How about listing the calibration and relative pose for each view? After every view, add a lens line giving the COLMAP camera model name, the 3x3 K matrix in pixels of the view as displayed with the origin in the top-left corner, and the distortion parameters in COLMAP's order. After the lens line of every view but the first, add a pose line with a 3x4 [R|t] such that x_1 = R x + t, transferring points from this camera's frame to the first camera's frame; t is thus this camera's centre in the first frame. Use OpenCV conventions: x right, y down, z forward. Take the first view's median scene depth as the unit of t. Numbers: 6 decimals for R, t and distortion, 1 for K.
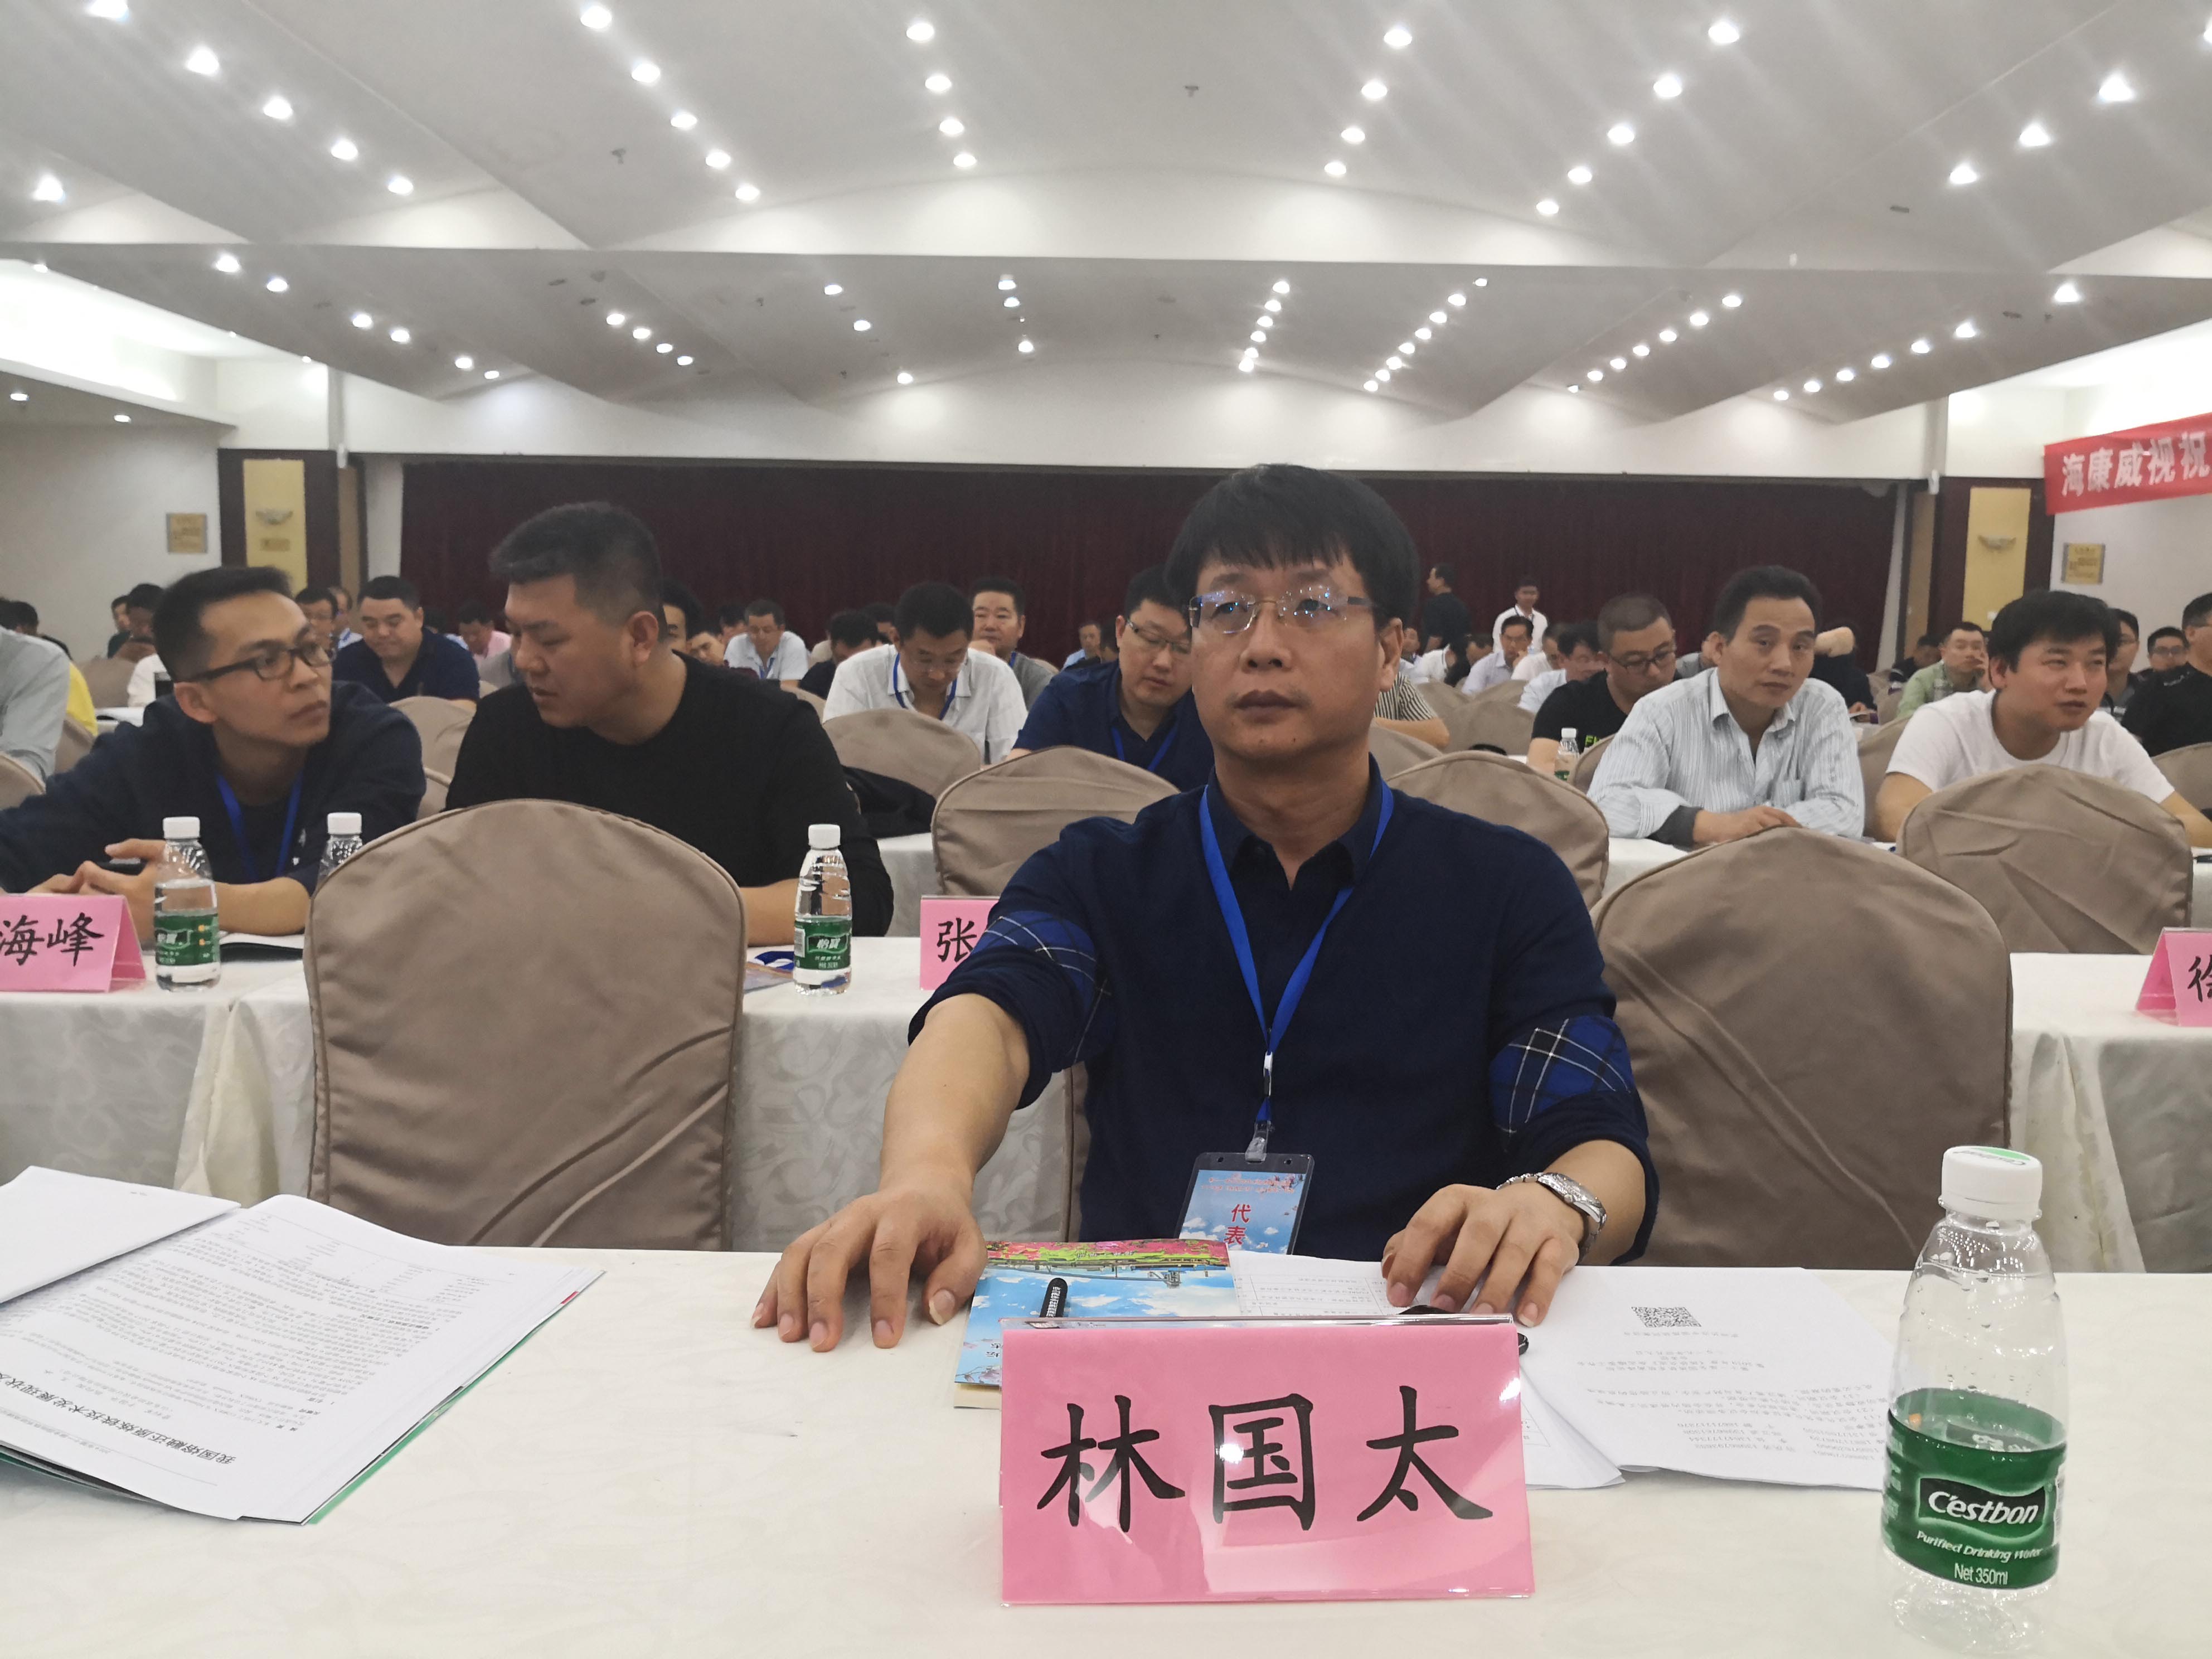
lens RADIAL K [[1806.8, 0, 1124.8], [0, 1806.8, 827.2], [0, 0, 1]] dist [0.017351, -0.030843]
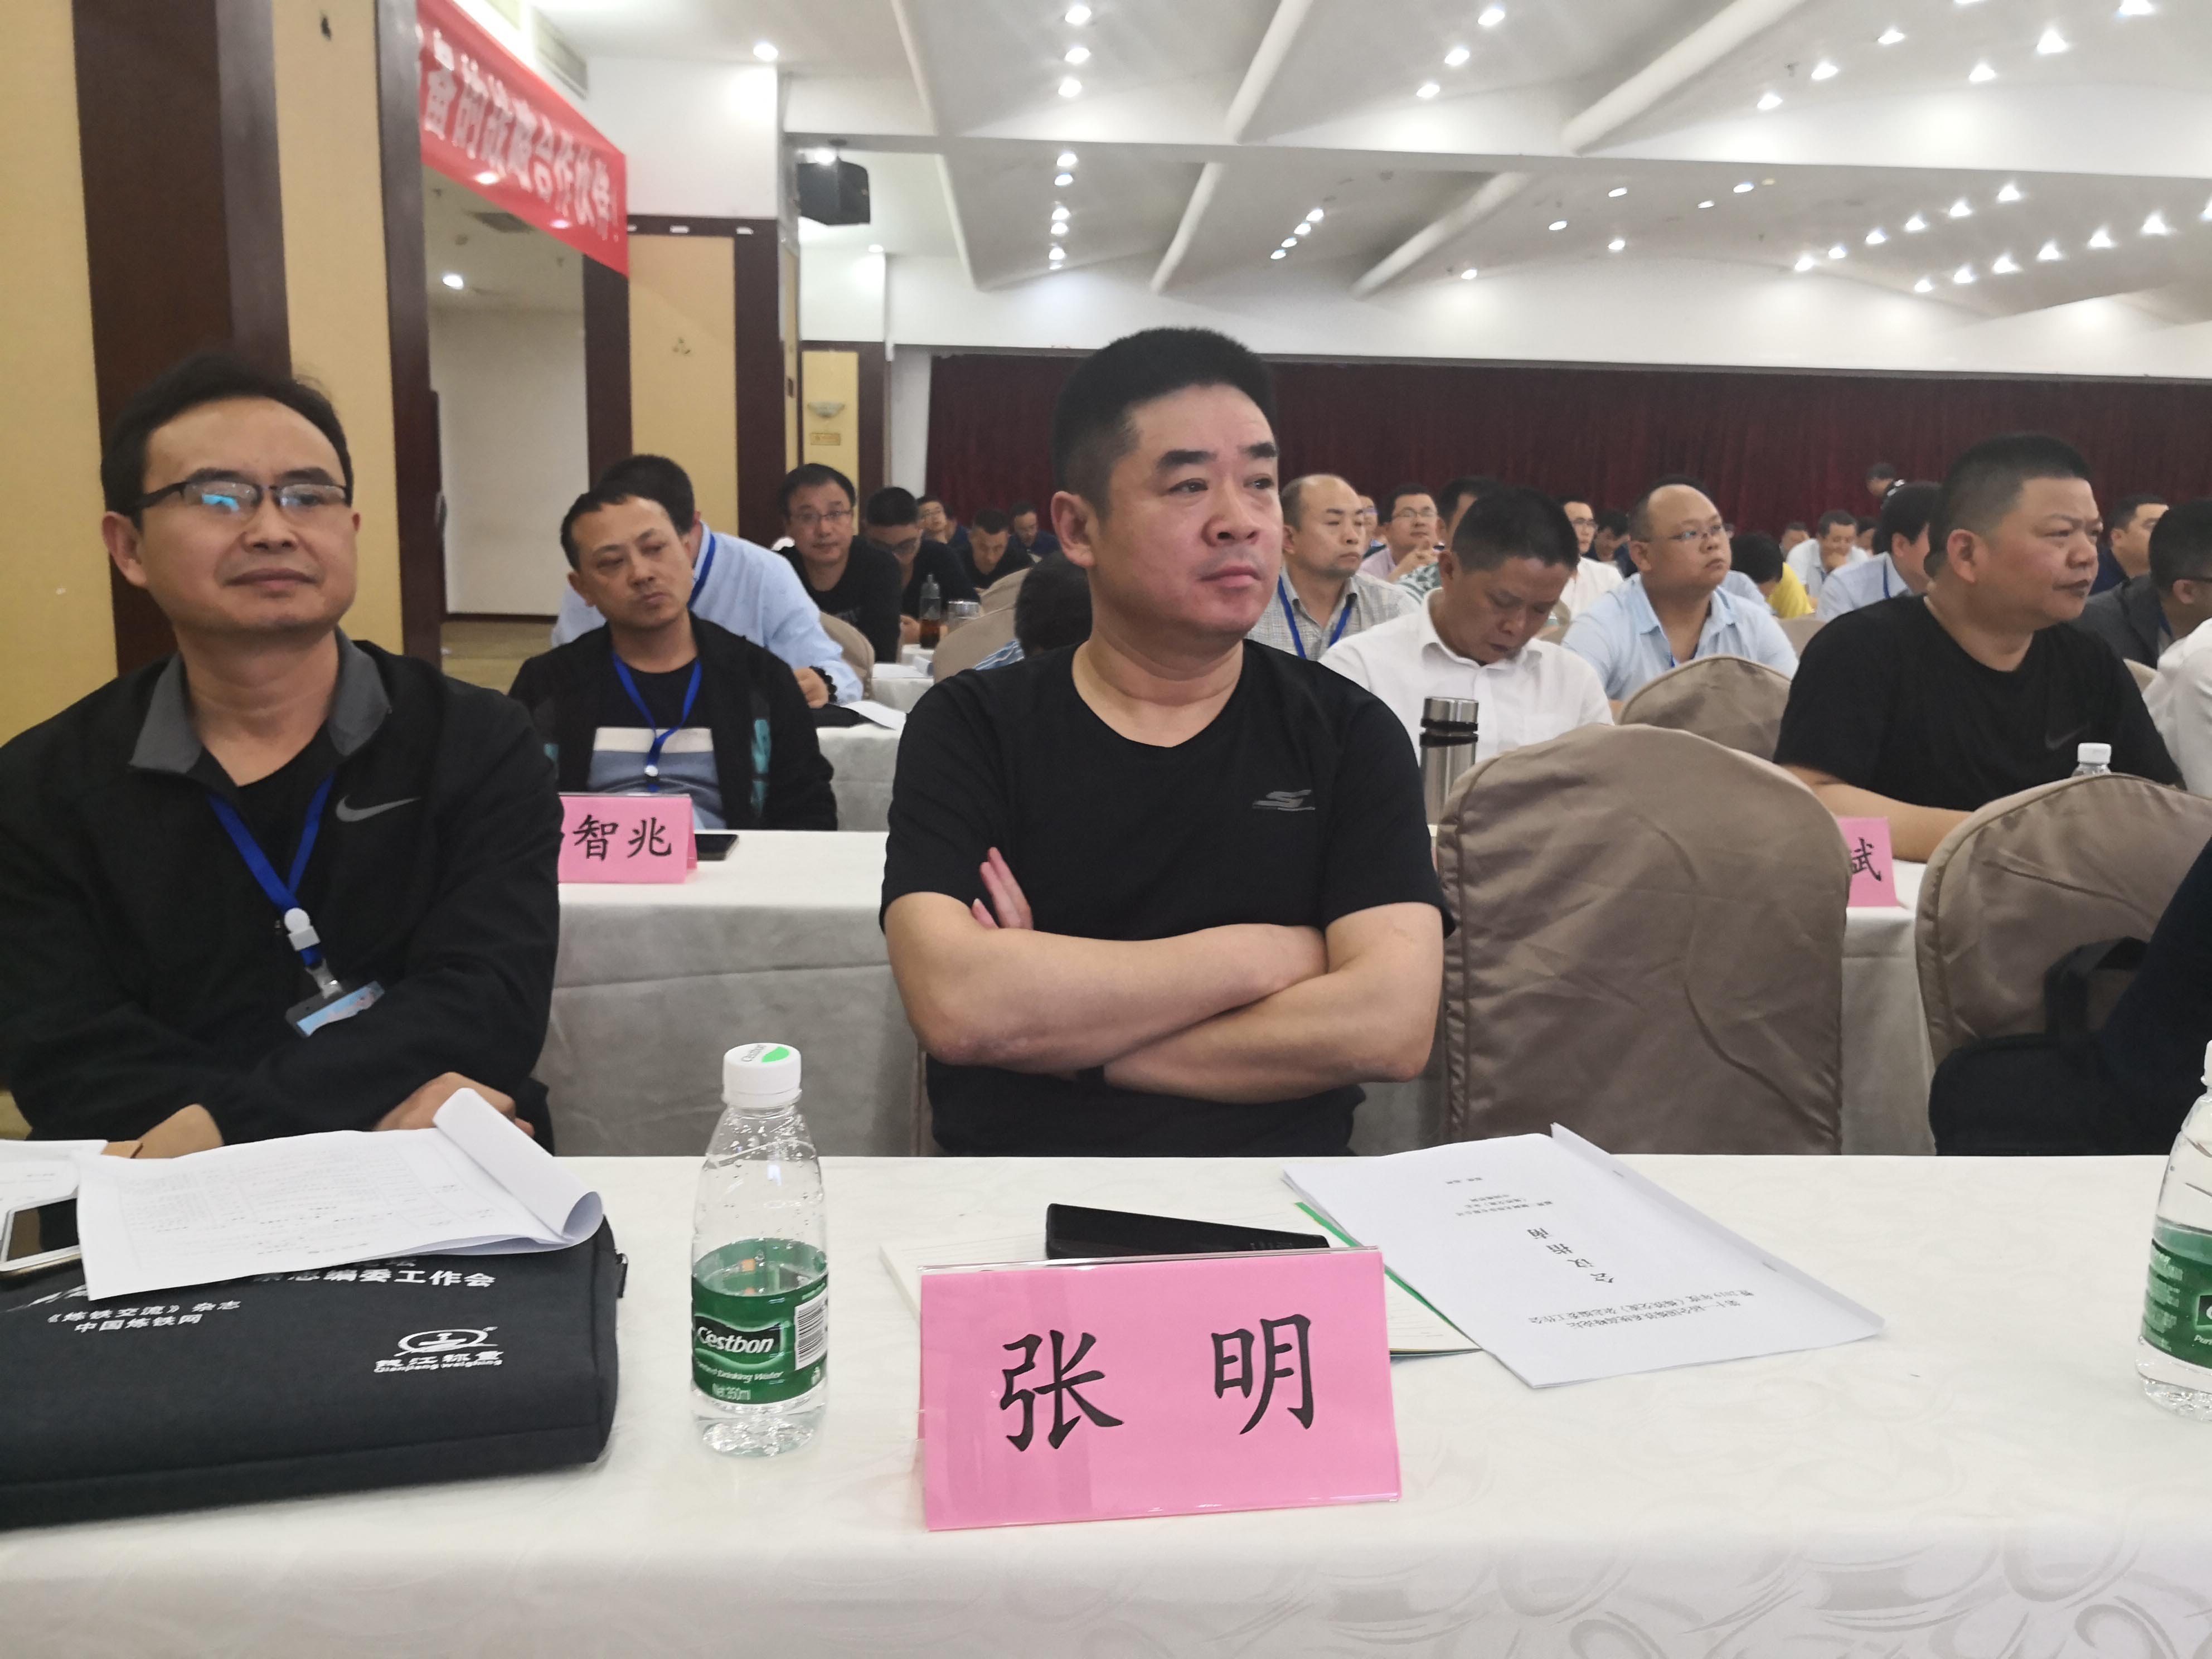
lens RADIAL K [[1806.8, 0, 1110.3], [0, 1806.8, 820.3], [0, 0, 1]] dist [0.017351, -0.030843]
pose [[0.998289, -0.005757, 0.058183, -0.453022], [0.002208, 0.998143, 0.060875, -0.009386], [-0.058425, -0.060643, 0.996448, -0.006561]]
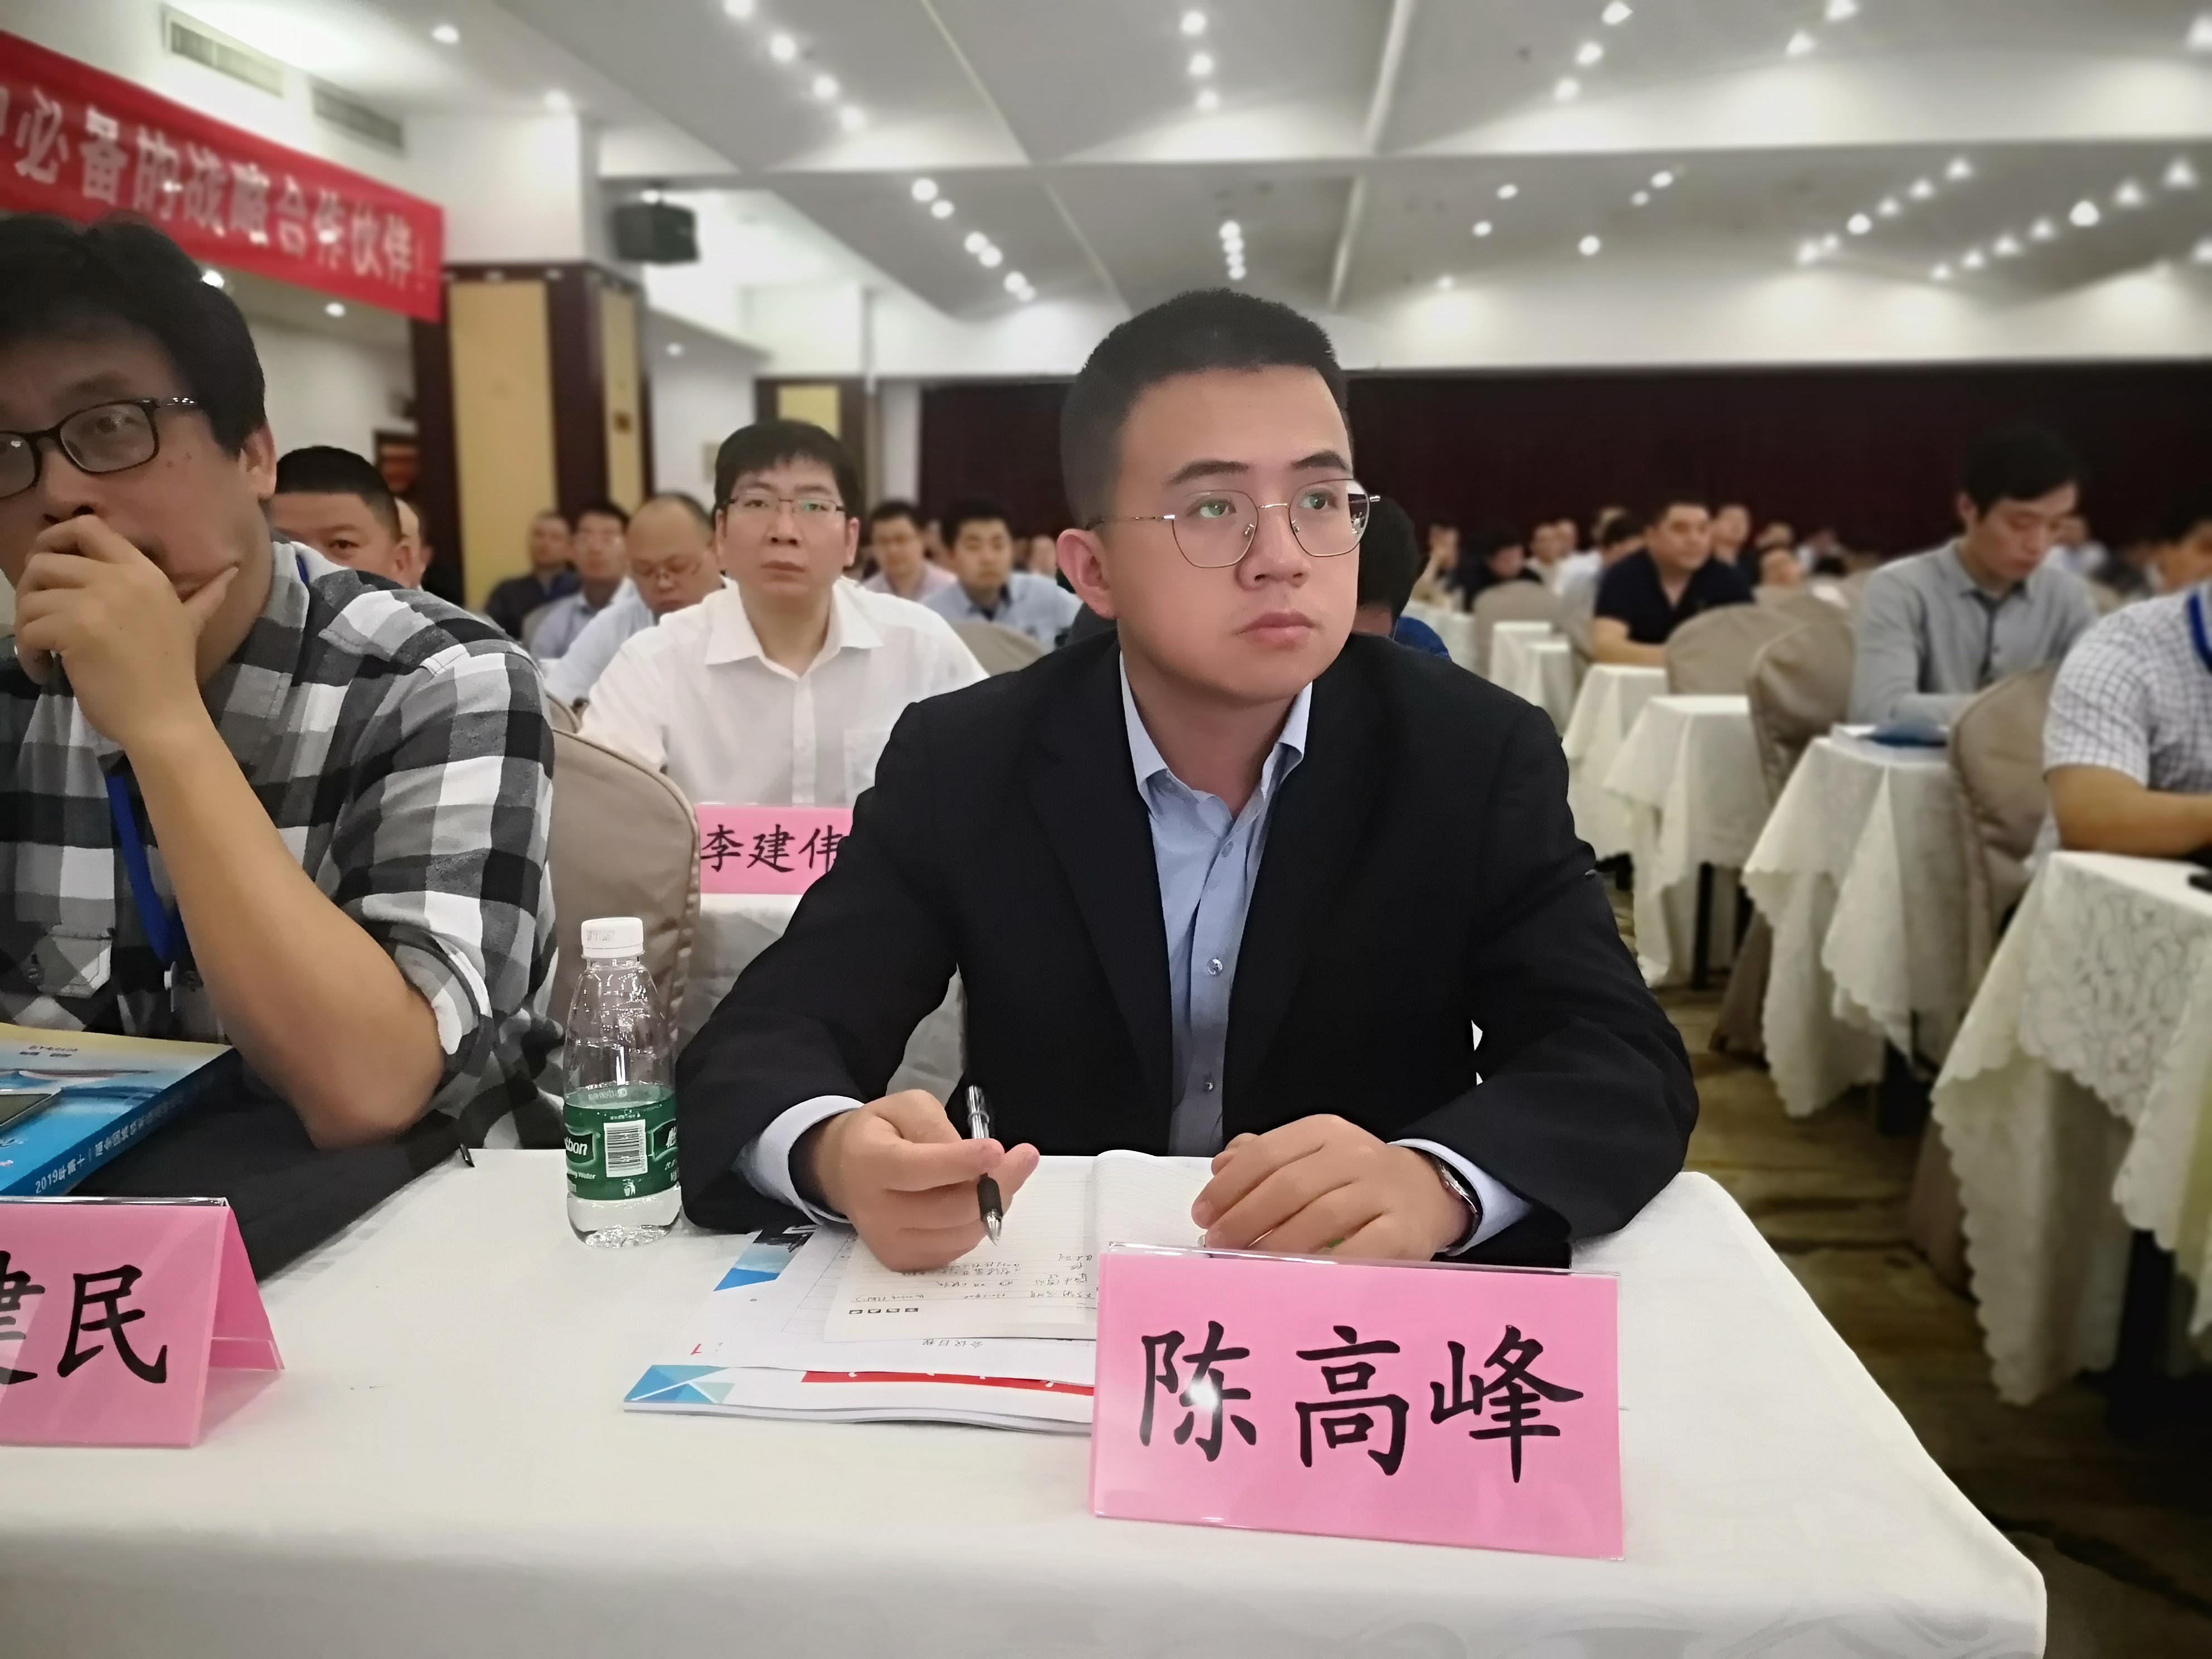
lens RADIAL K [[1806.8, 0, 1101.7], [0, 1806.8, 840.3], [0, 0, 1]] dist [0.017351, -0.030843]
pose [[0.995985, -0.006918, -0.089253, -0.264755], [0.011883, 0.998404, 0.055215, -0.004078], [0.088728, -0.056053, 0.994477, -0.006971]]
